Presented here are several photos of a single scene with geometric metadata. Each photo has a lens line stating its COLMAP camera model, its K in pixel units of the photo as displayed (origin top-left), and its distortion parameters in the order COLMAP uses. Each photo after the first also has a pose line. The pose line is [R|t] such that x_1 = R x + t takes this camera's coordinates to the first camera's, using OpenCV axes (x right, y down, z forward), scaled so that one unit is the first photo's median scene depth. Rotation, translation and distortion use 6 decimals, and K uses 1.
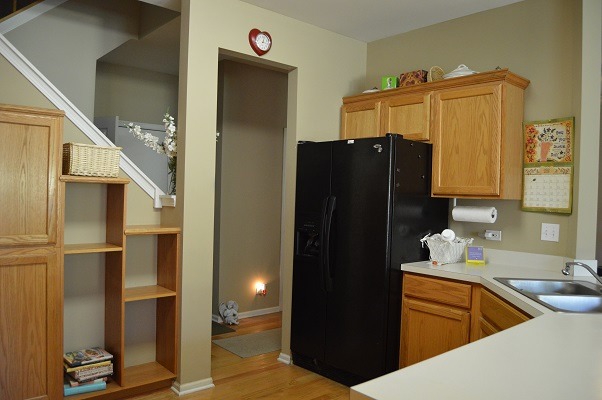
lens RADIAL K [[475.1, 0, 304.0], [0, 475.1, 199.2], [0, 0, 1]] dist [-0.099196, 0.045013]
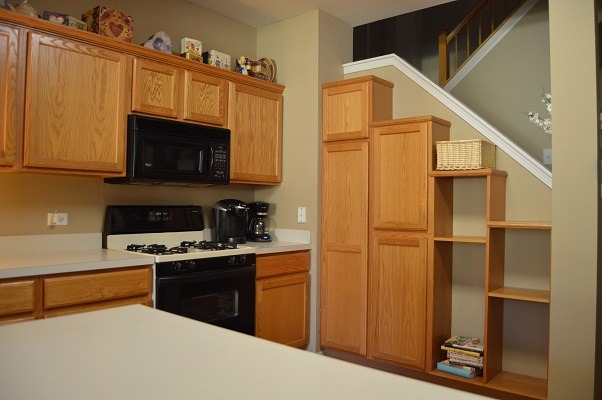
lens RADIAL K [[475.1, 0, 304.0], [0, 475.1, 199.2], [0, 0, 1]] dist [-0.099196, 0.045013]
pose [[0.146555, -0.036006, -0.988547, 0.540681], [-0.017162, 0.999094, -0.038934, 0.063435], [0.989054, 0.022672, 0.145804, 0.482703]]
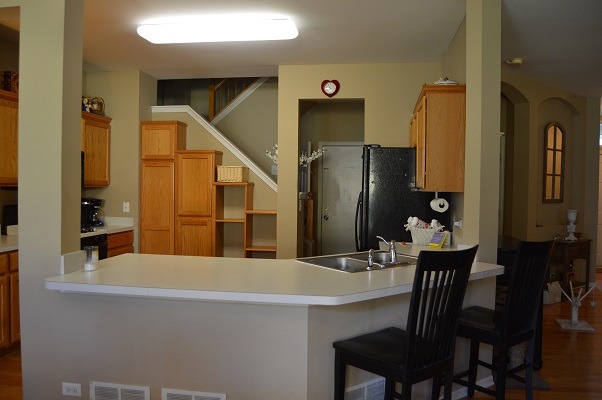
lens RADIAL K [[475.1, 0, 304.0], [0, 475.1, 199.2], [0, 0, 1]] dist [-0.099196, 0.045013]
pose [[0.648275, 0.000409, -0.761406, 1.198453], [-0.004274, 0.999986, -0.003103, 0.024913], [0.761394, 0.005266, 0.648268, -0.029328]]
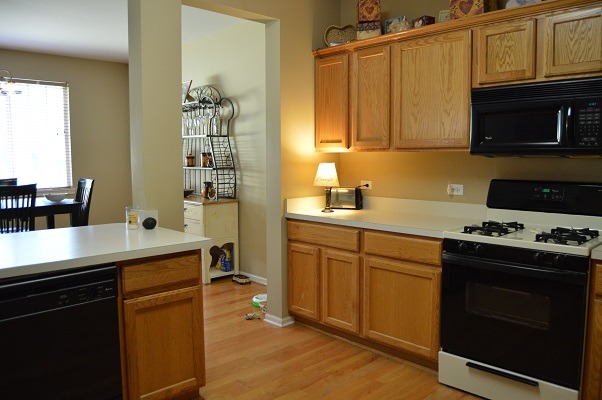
lens RADIAL K [[475.1, 0, 304.0], [0, 475.1, 199.2], [0, 0, 1]] dist [-0.099196, 0.045013]
pose [[-0.998541, -0.019213, -0.050473, -0.084509], [-0.024169, 0.994743, 0.099508, -0.005858], [0.048296, 0.100583, -0.993756, 1.241738]]
